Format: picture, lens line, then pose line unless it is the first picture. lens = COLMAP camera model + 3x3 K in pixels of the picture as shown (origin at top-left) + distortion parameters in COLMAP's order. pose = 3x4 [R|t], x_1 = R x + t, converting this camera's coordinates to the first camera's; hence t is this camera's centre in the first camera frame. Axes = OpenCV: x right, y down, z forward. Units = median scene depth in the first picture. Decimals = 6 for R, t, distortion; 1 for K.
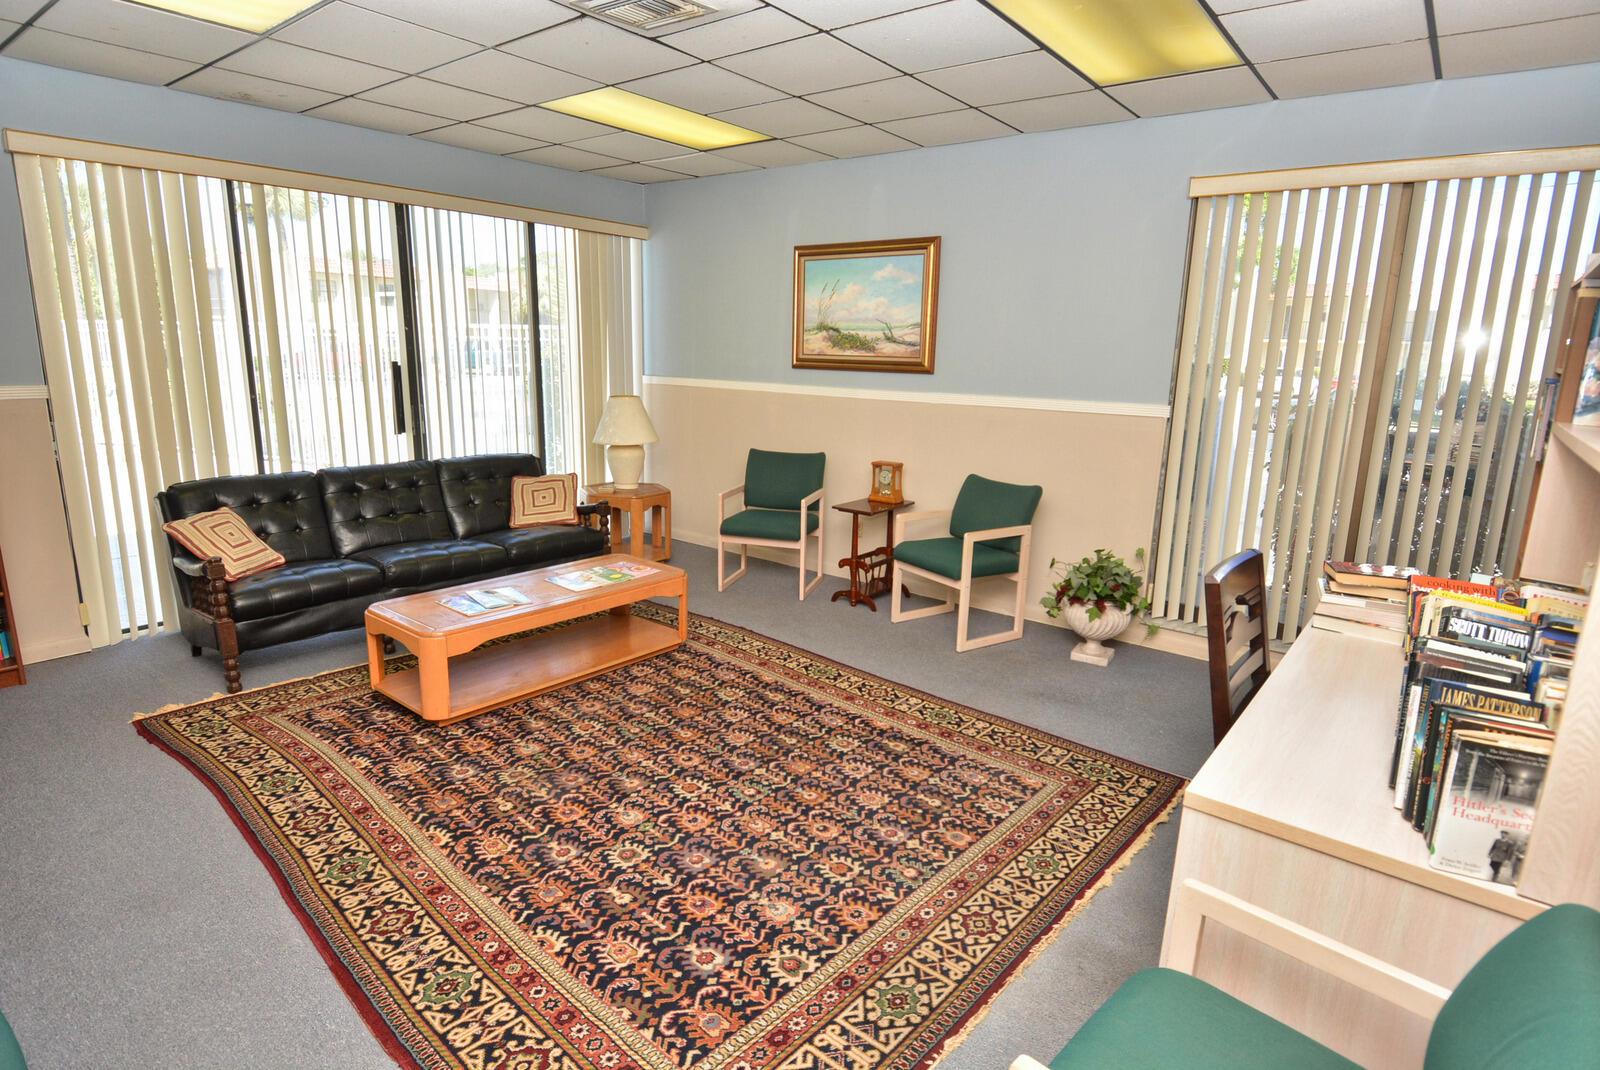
lens RADIAL K [[837.3, 0, 801.3], [0, 837.3, 535.4], [0, 0, 1]] dist [-0.006067, -0.009474]
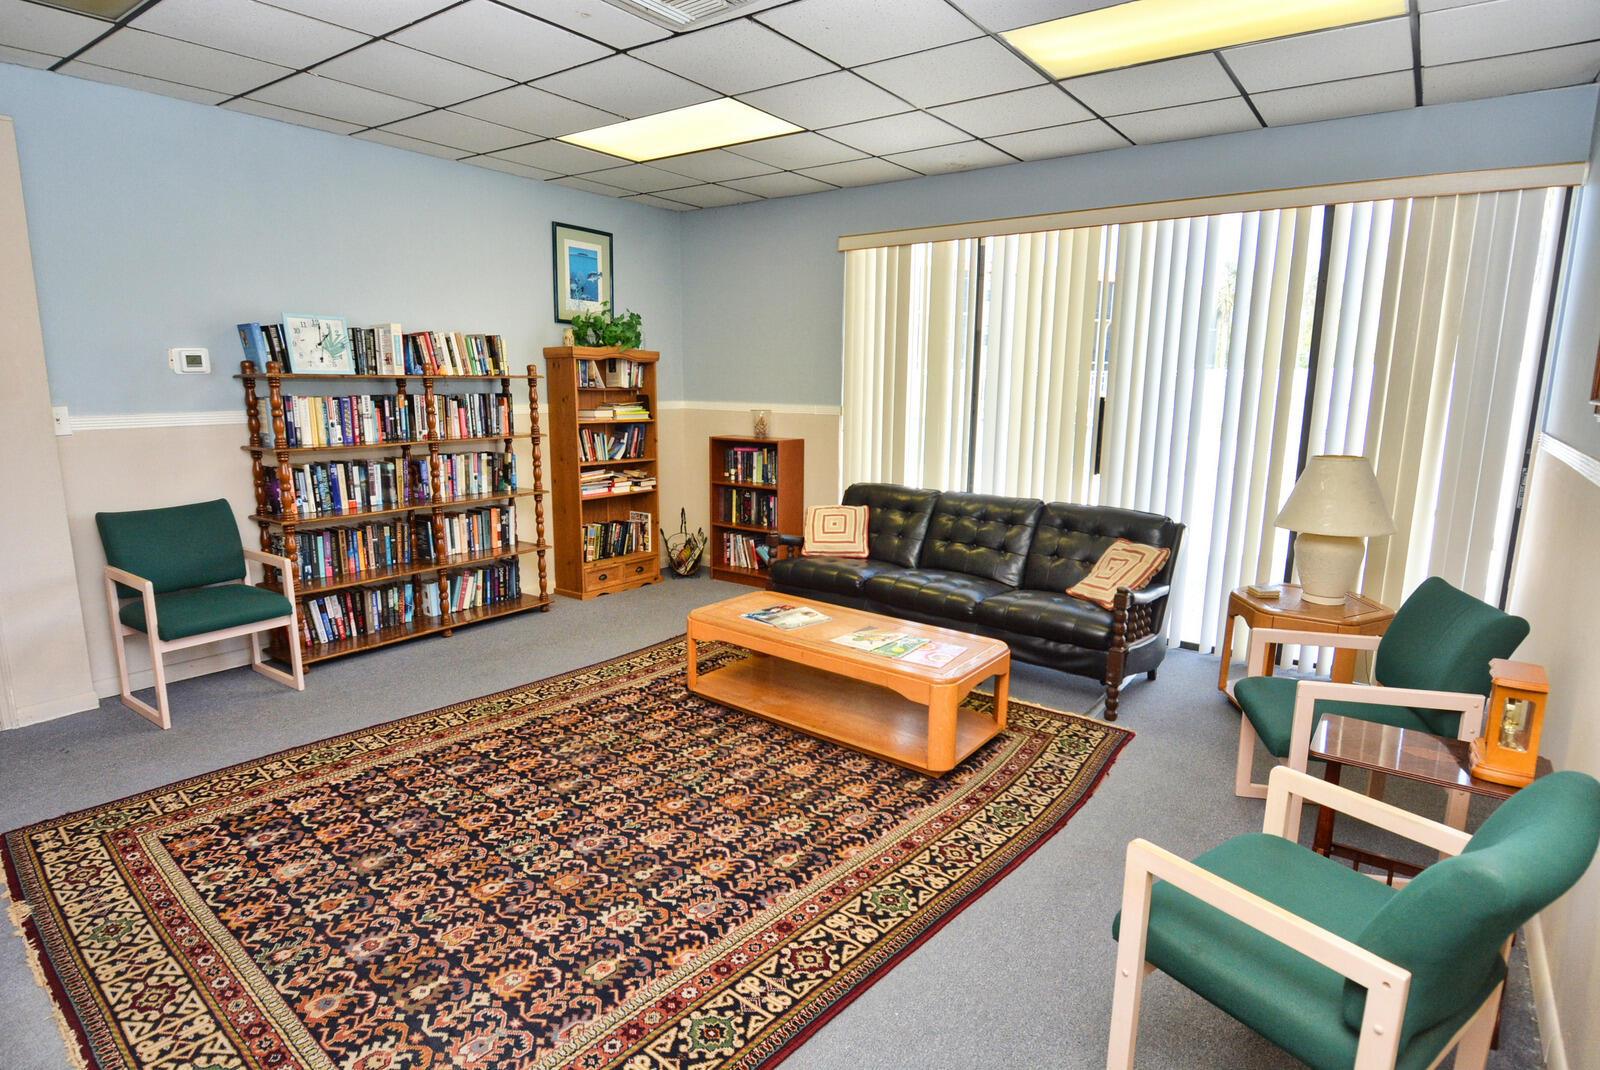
lens RADIAL K [[837.3, 0, 809.1], [0, 837.3, 530.4], [0, 0, 1]] dist [-0.006067, -0.009474]
pose [[0.045239, 0.167749, -0.984791, 0.775231], [-0.225715, 0.962024, 0.153502, -0.234805], [0.973143, 0.215338, 0.081384, 1.130047]]
